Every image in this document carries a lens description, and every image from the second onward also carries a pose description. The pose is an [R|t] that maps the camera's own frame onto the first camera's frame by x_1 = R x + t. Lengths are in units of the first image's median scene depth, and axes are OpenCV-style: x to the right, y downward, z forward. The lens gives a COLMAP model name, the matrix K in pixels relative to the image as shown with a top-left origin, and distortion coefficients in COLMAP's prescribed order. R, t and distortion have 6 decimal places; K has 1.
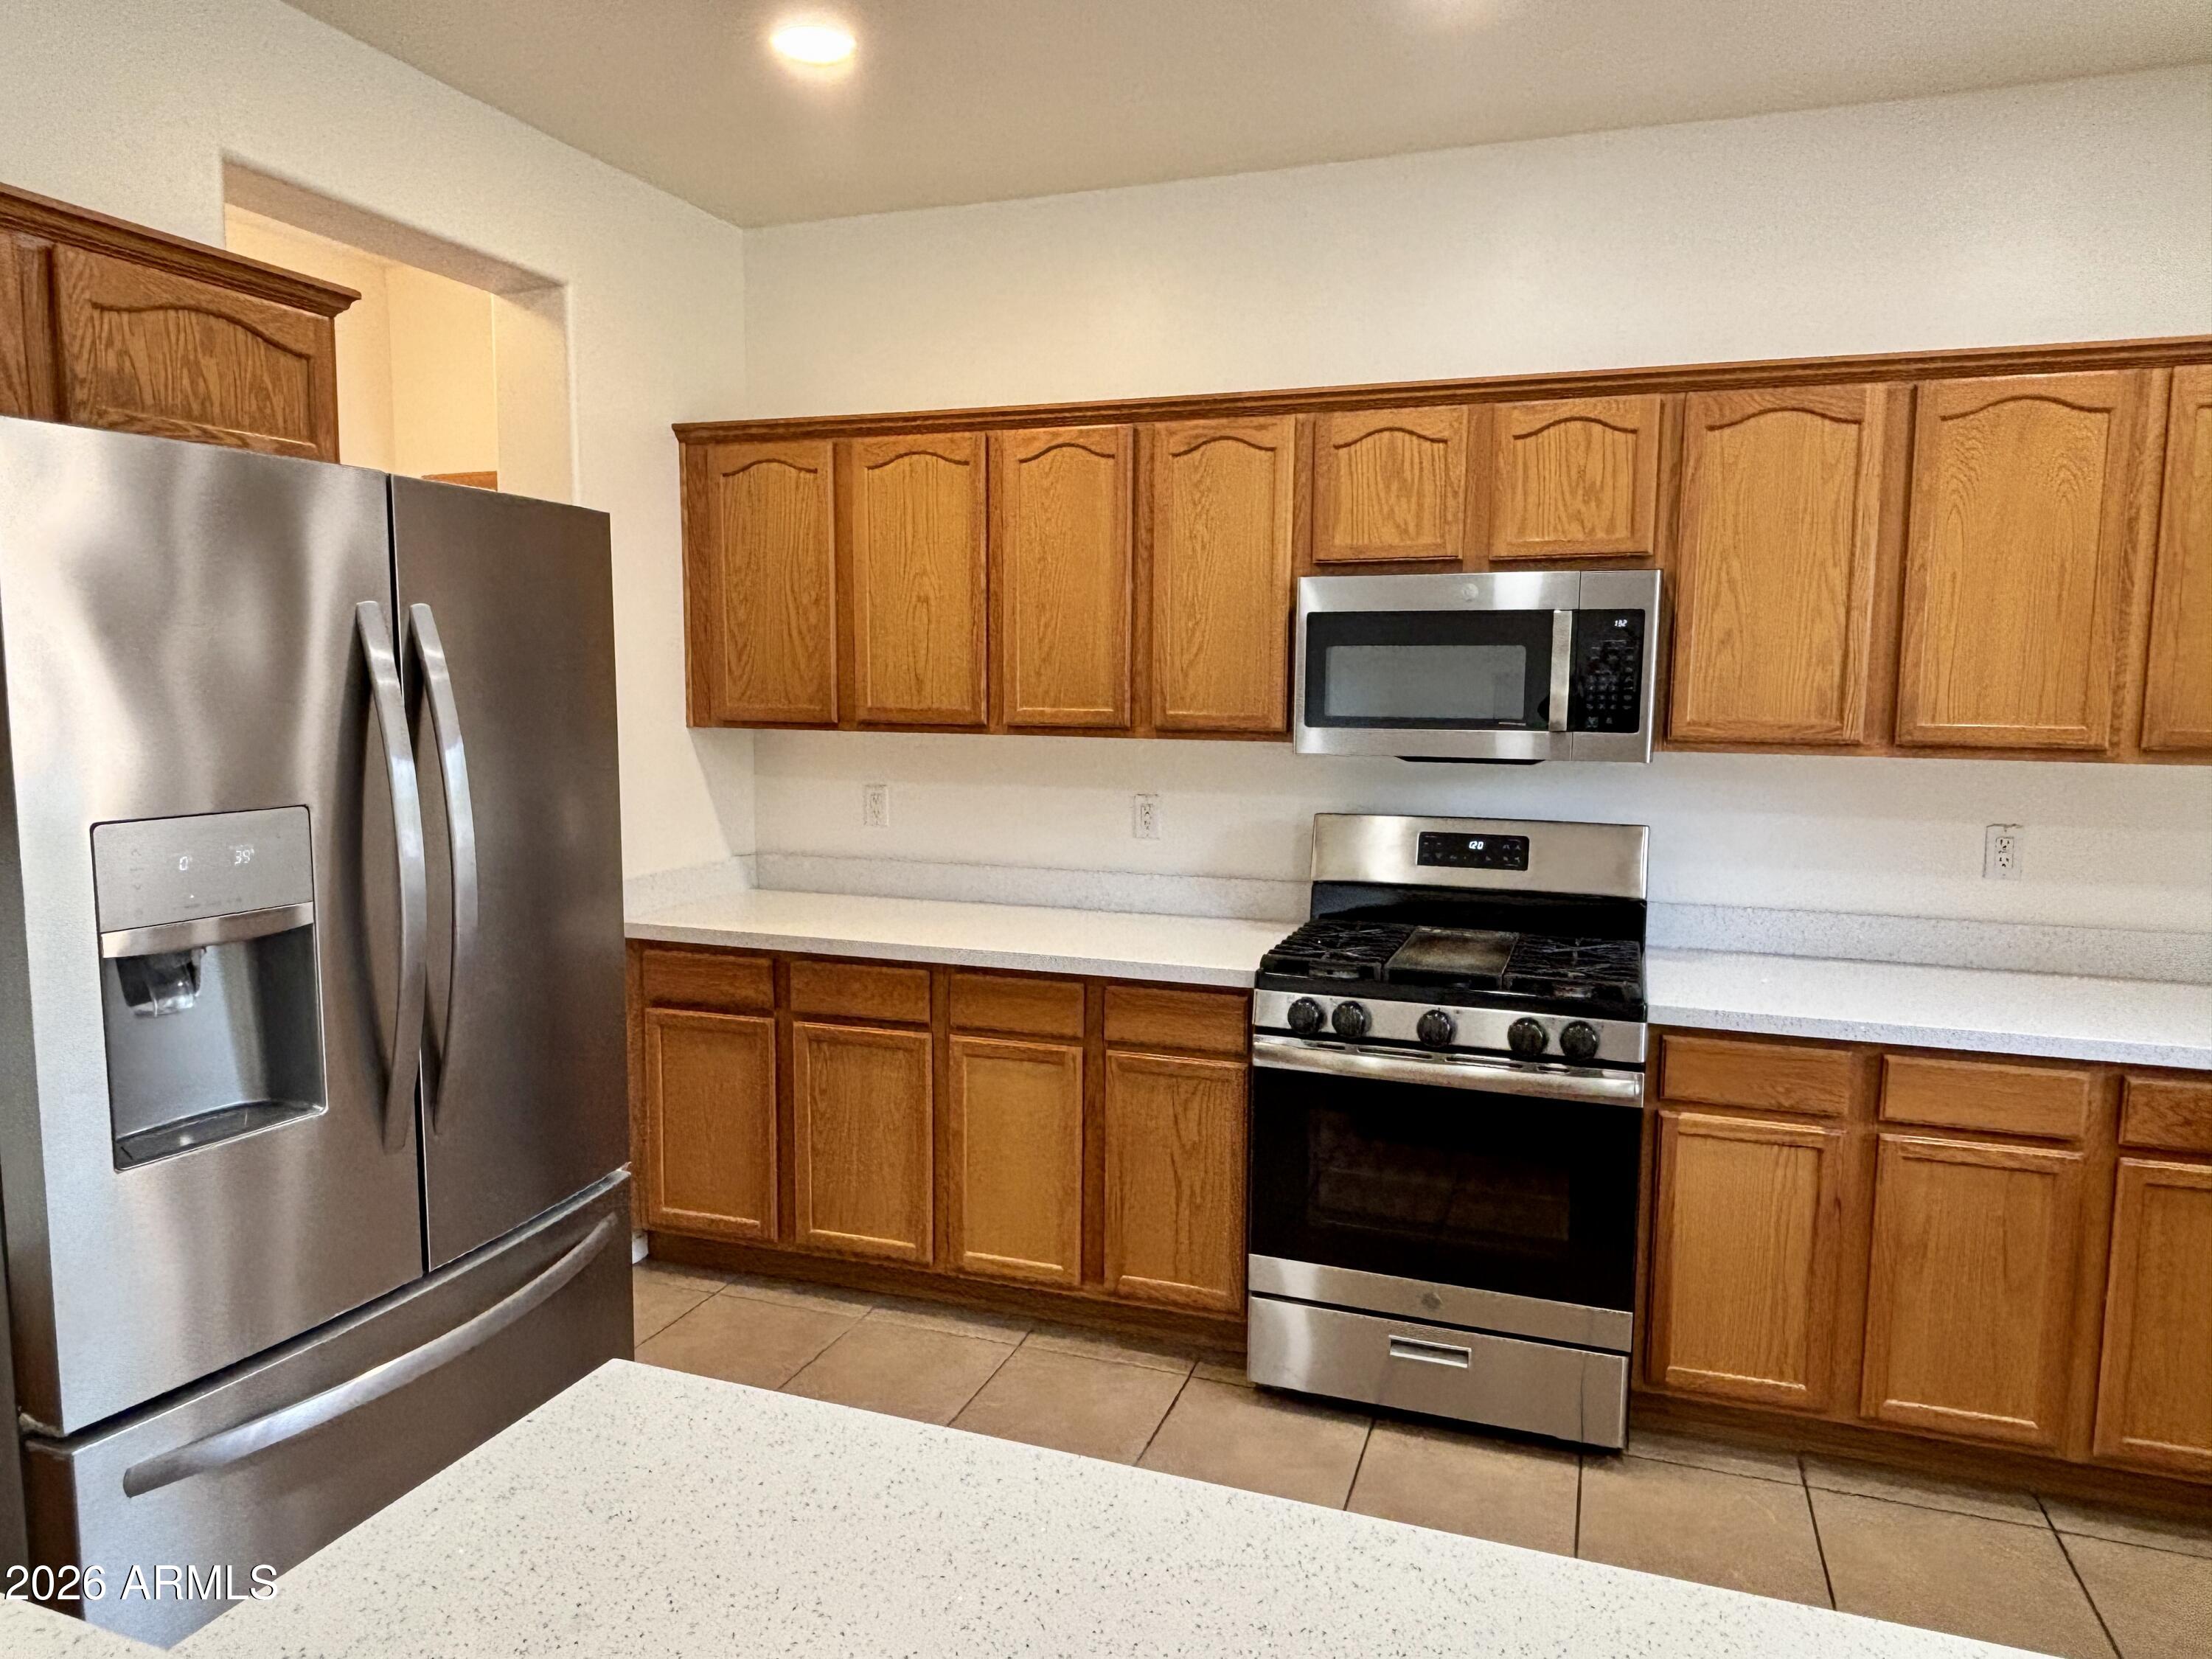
lens RADIAL K [[1432.6, 0, 1099.4], [0, 1432.6, 832.2], [0, 0, 1]] dist [0.066108, -0.098459]
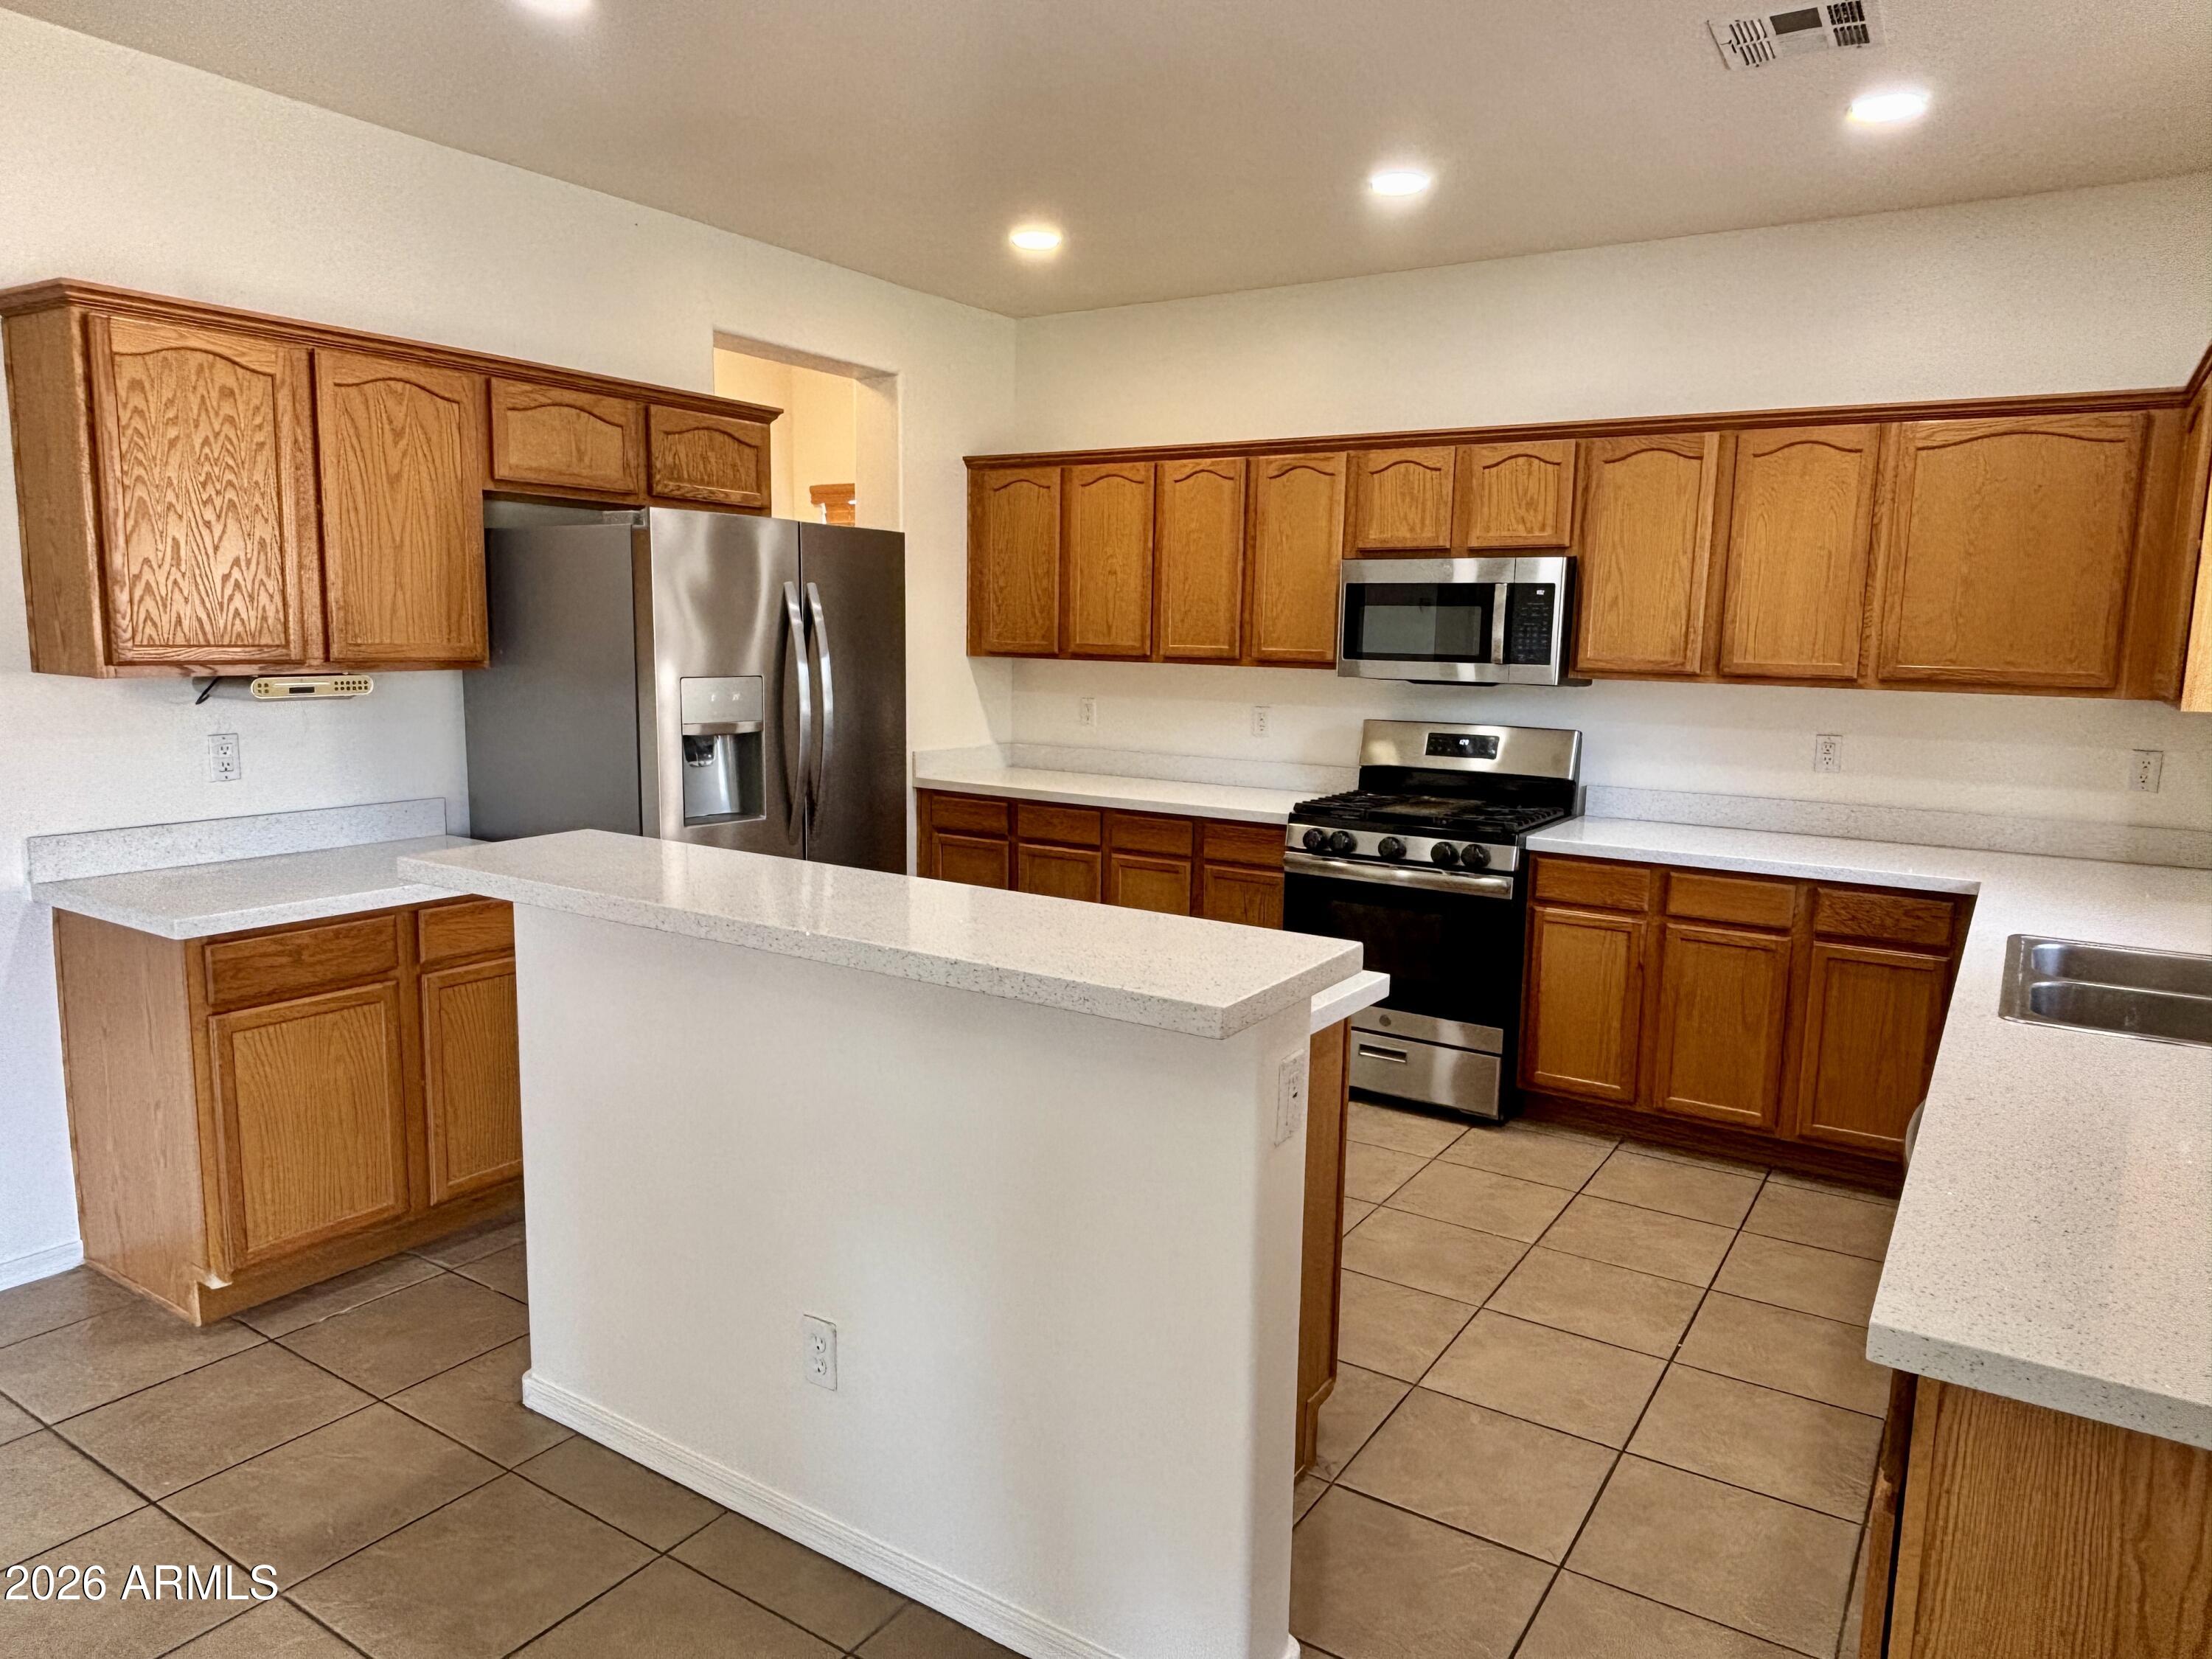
lens RADIAL K [[1432.6, 0, 1099.4], [0, 1432.6, 832.2], [0, 0, 1]] dist [0.066108, -0.098459]
pose [[0.972985, 0.044294, -0.226581, 0.259855], [-0.037017, 0.998656, 0.036271, 0.068157], [0.227883, -0.026904, 0.973317, -0.577619]]
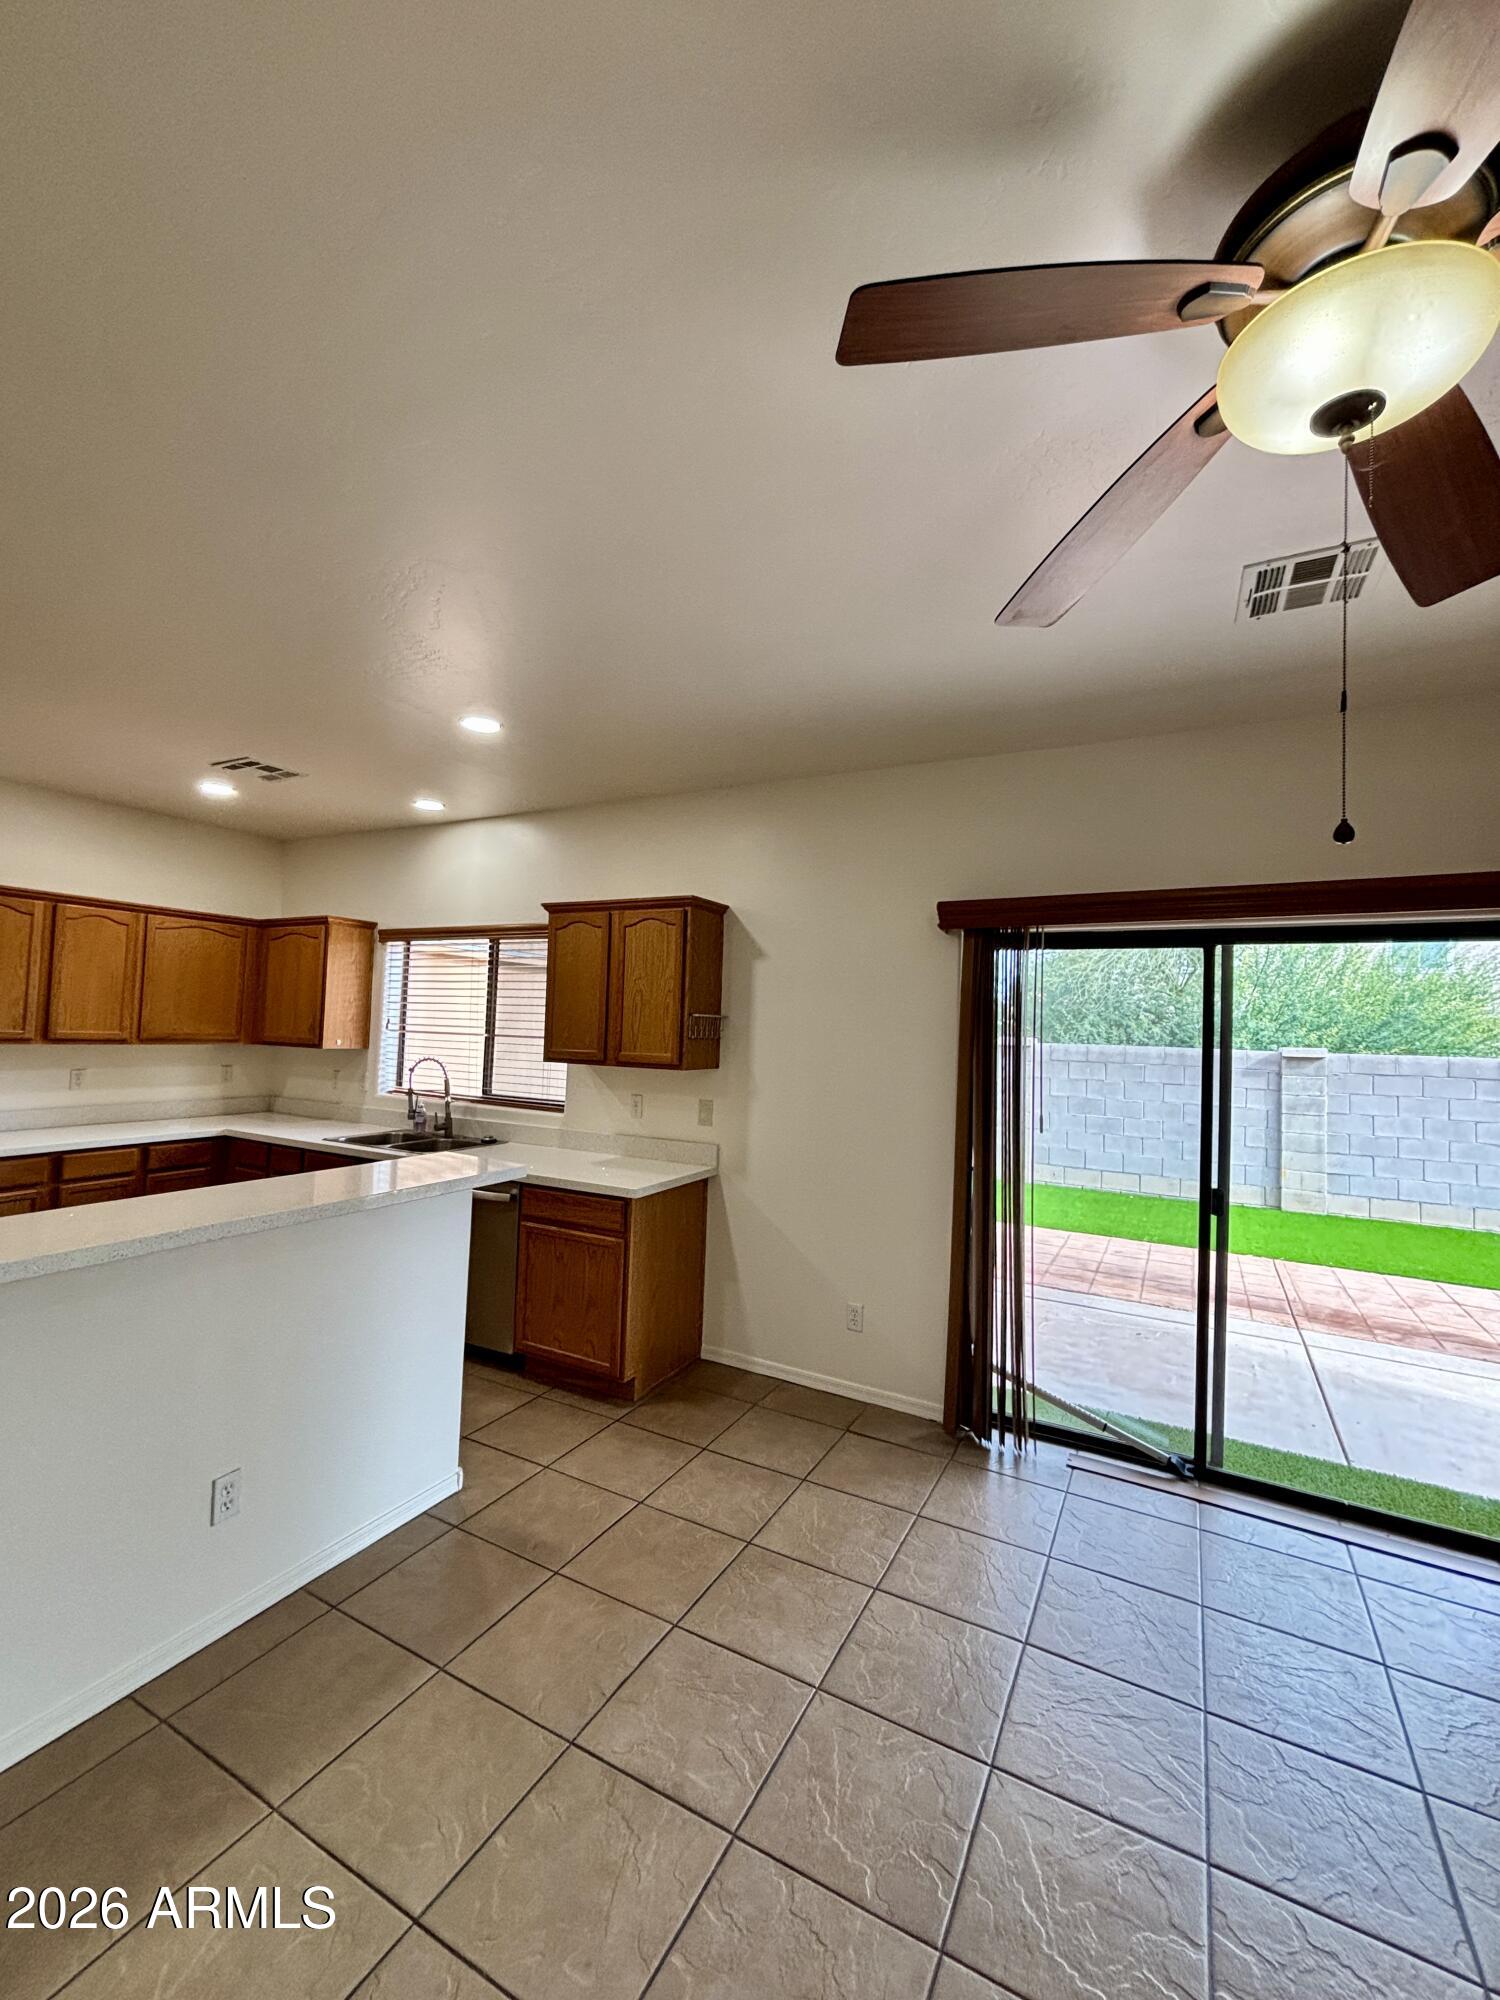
lens RADIAL K [[816.3, 0, 750.0], [0, 816.3, 1000.0], [0, 0, 1]] dist [0.000304, -0.000443]
pose [[0.143603, 0.032583, 0.989099, -0.679518], [0.074171, 0.996293, -0.043588, 0.024878], [-0.986852, 0.079622, 0.140654, -0.425457]]
